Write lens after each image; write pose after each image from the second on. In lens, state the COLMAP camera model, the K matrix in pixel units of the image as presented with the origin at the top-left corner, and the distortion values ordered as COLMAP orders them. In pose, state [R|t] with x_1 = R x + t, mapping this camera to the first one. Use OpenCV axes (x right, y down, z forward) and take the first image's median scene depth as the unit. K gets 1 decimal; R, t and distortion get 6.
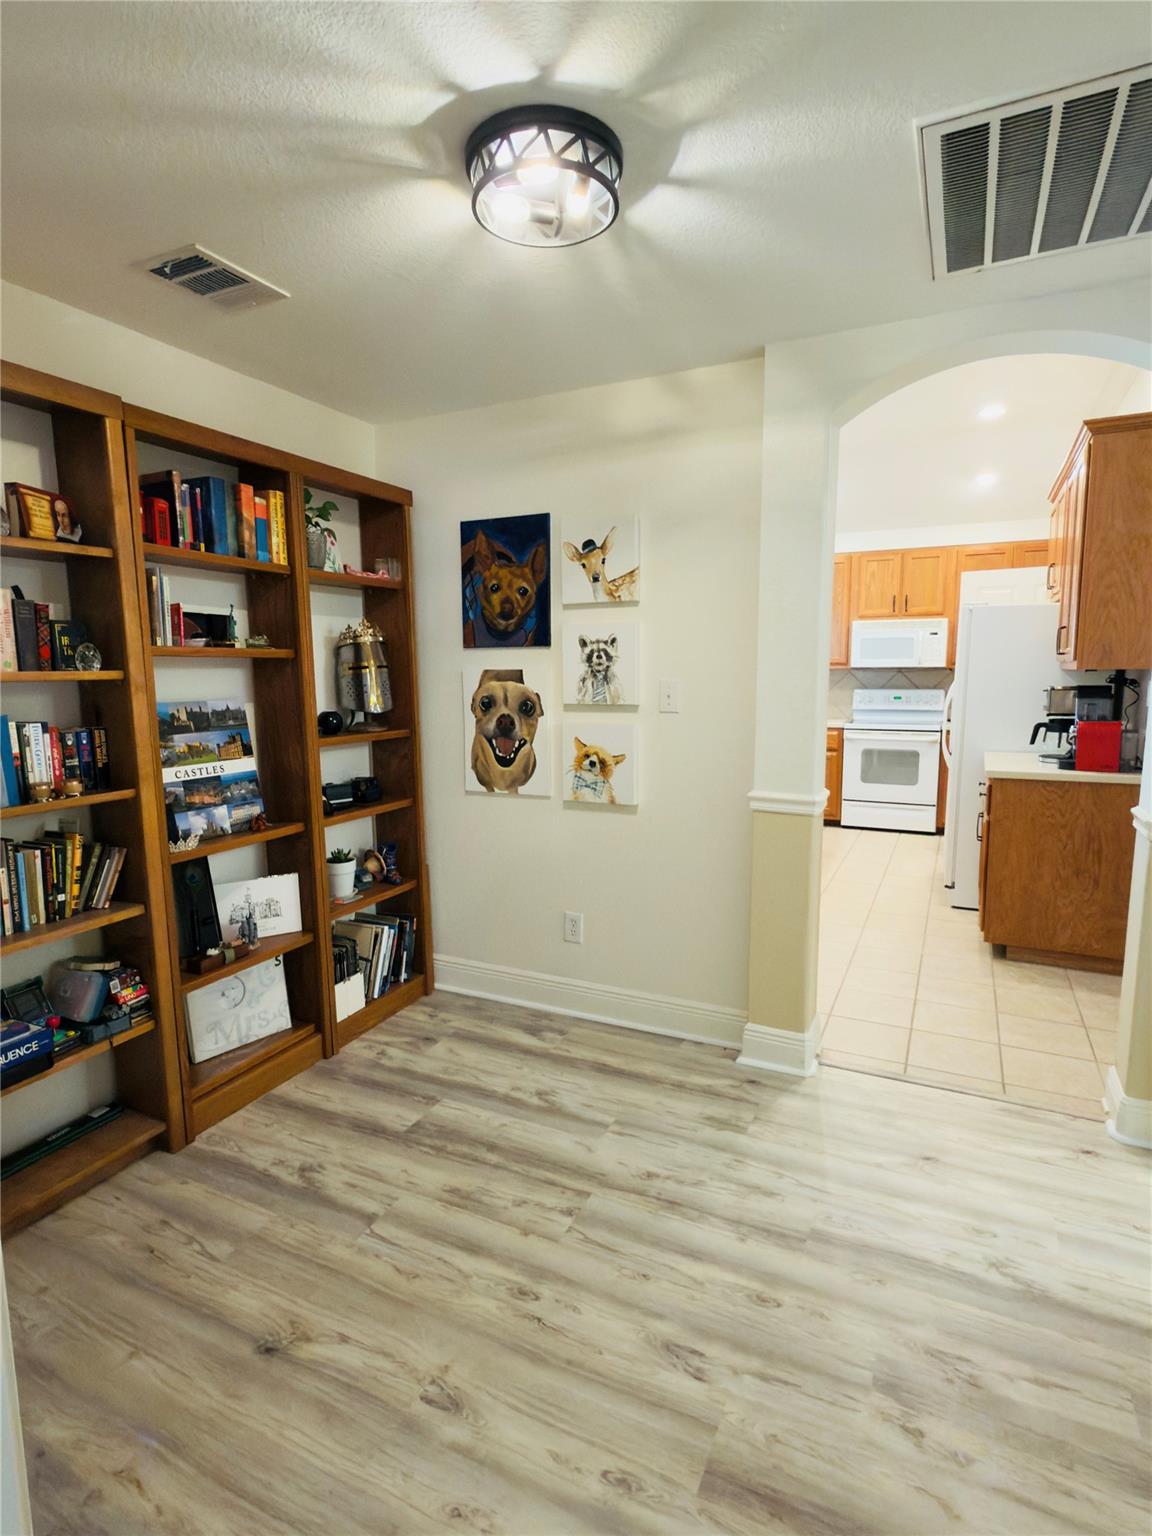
lens RADIAL K [[829.6, 0, 558.5], [0, 829.6, 774.7], [0, 0, 1]] dist [0.006334, 0.000019]
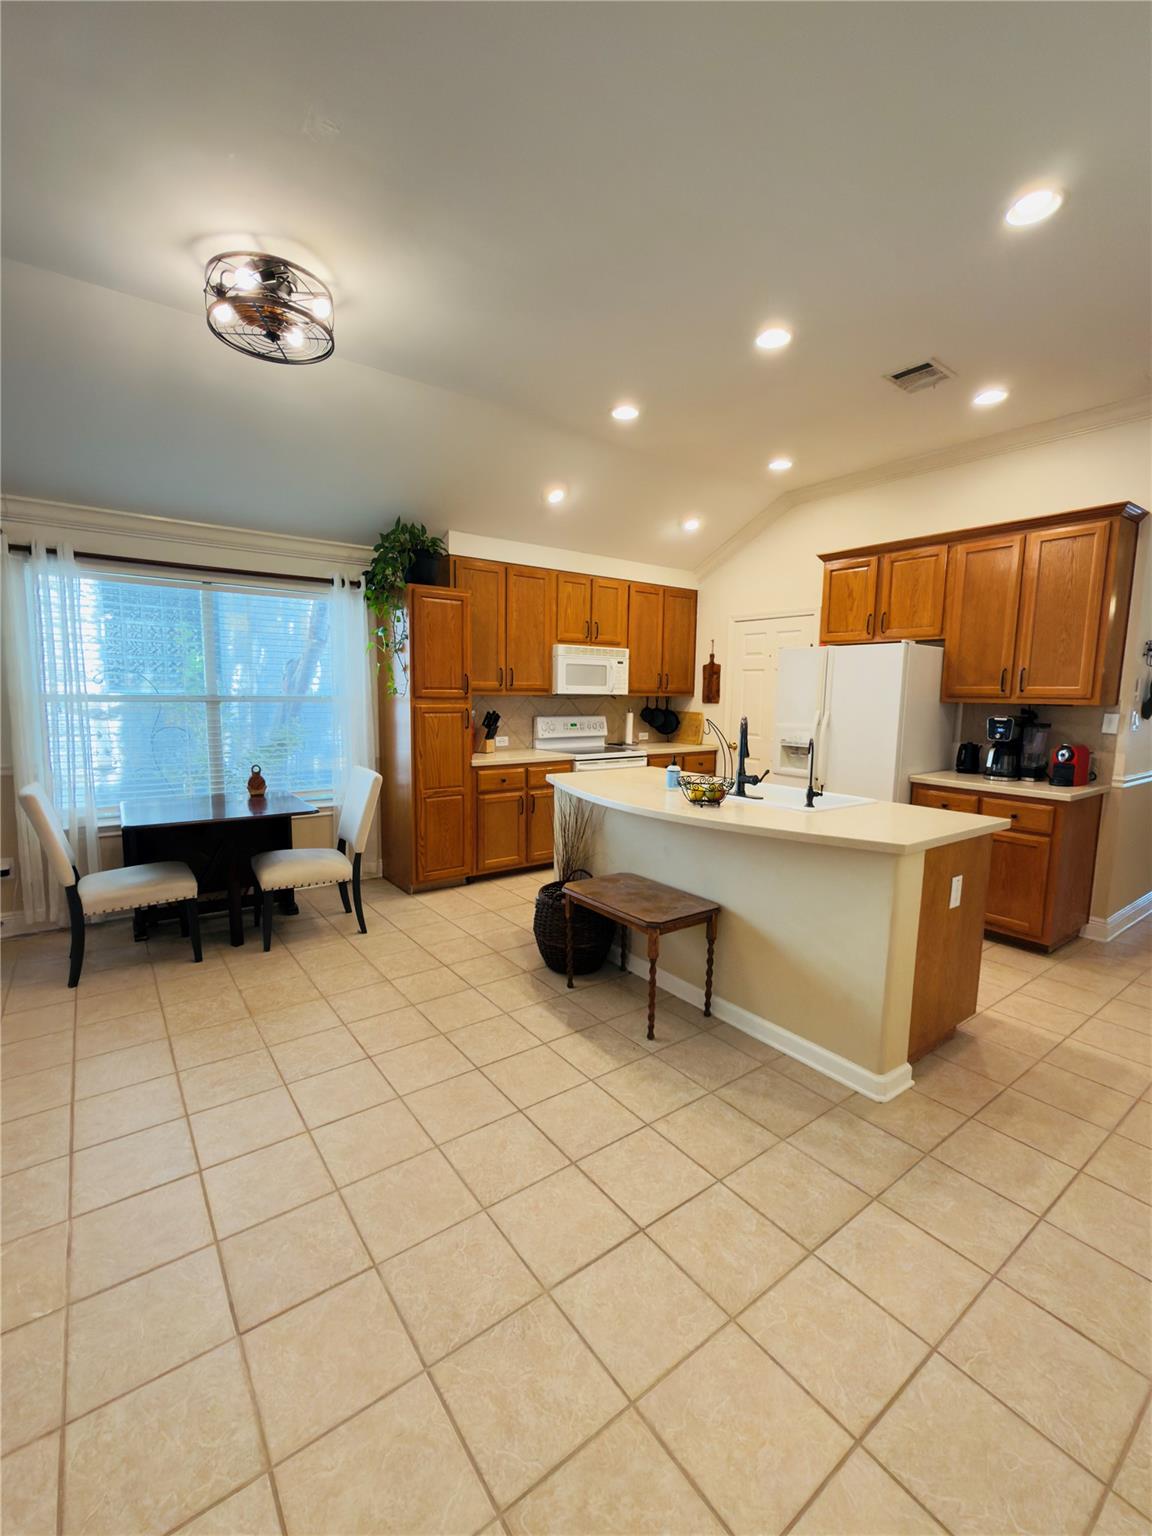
lens RADIAL K [[668.1, 0, 579.4], [0, 668.1, 770.6], [0, 0, 1]] dist [0.002774, -0.000046]
pose [[0.442772, -0.093227, 0.891774, -0.506385], [0.097504, 0.993688, 0.055470, -0.135209], [-0.891317, 0.062391, 0.449067, 1.052608]]
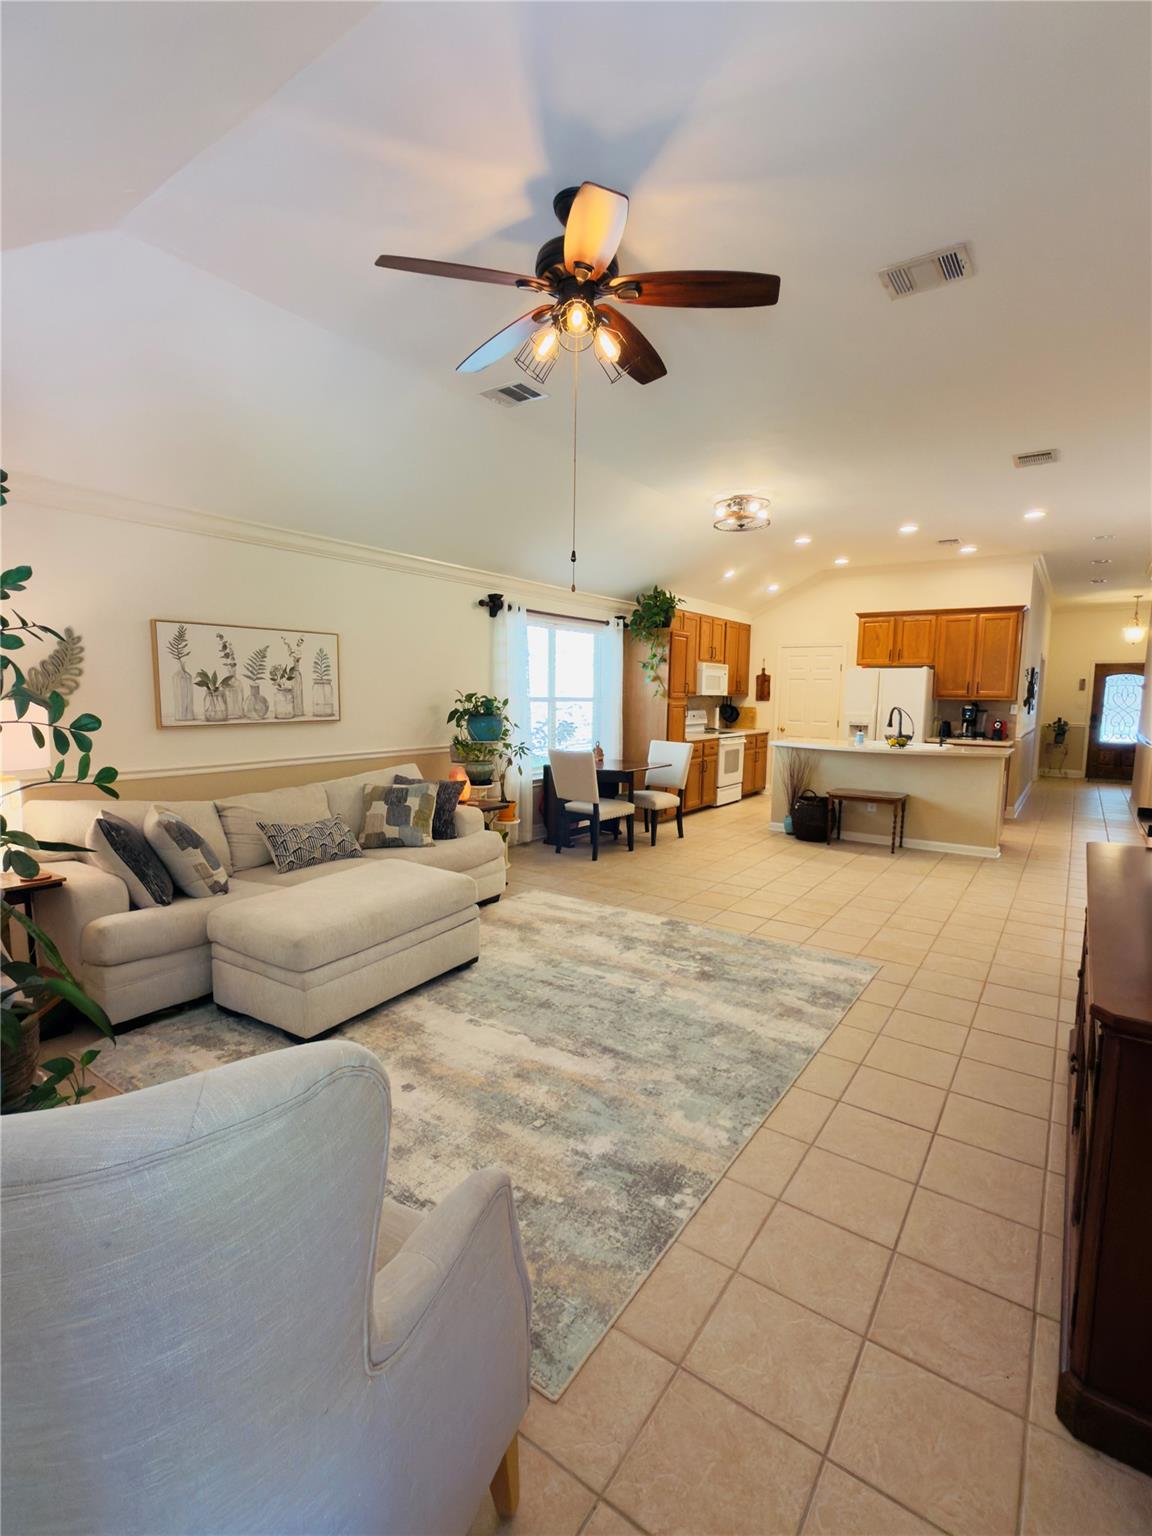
lens RADIAL K [[704.2, 0, 591.1], [0, 704.2, 770.2], [0, 0, 1]] dist [-0.002527, 0.001199]
pose [[0.139978, -0.099679, 0.985124, -1.419113], [0.113214, 0.990006, 0.084086, -0.203714], [-0.983661, 0.099760, 0.149864, 1.658361]]
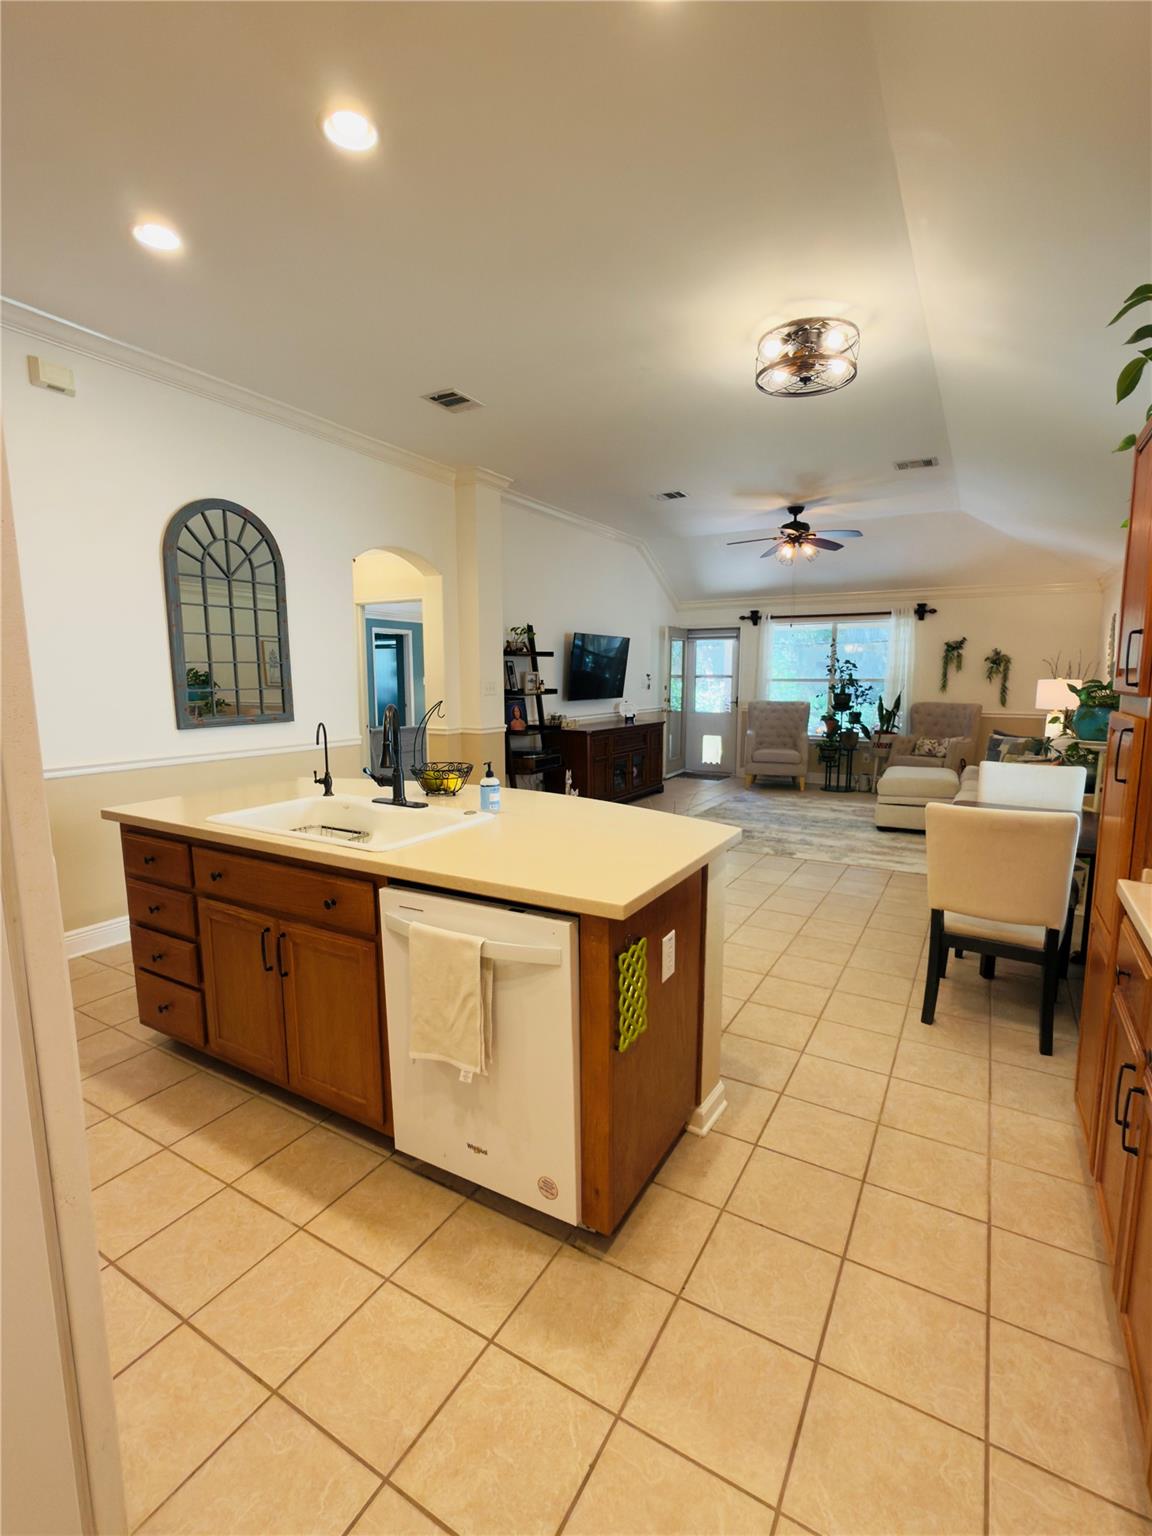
lens RADIAL K [[704.2, 0, 576.4], [0, 704.2, 777.9], [0, 0, 1]] dist [-0.002527, 0.001199]
pose [[-0.072987, 0.155318, -0.985165, 0.761270], [-0.128442, 0.978109, 0.163722, -0.186705], [0.989028, 0.138486, -0.051440, 1.392515]]
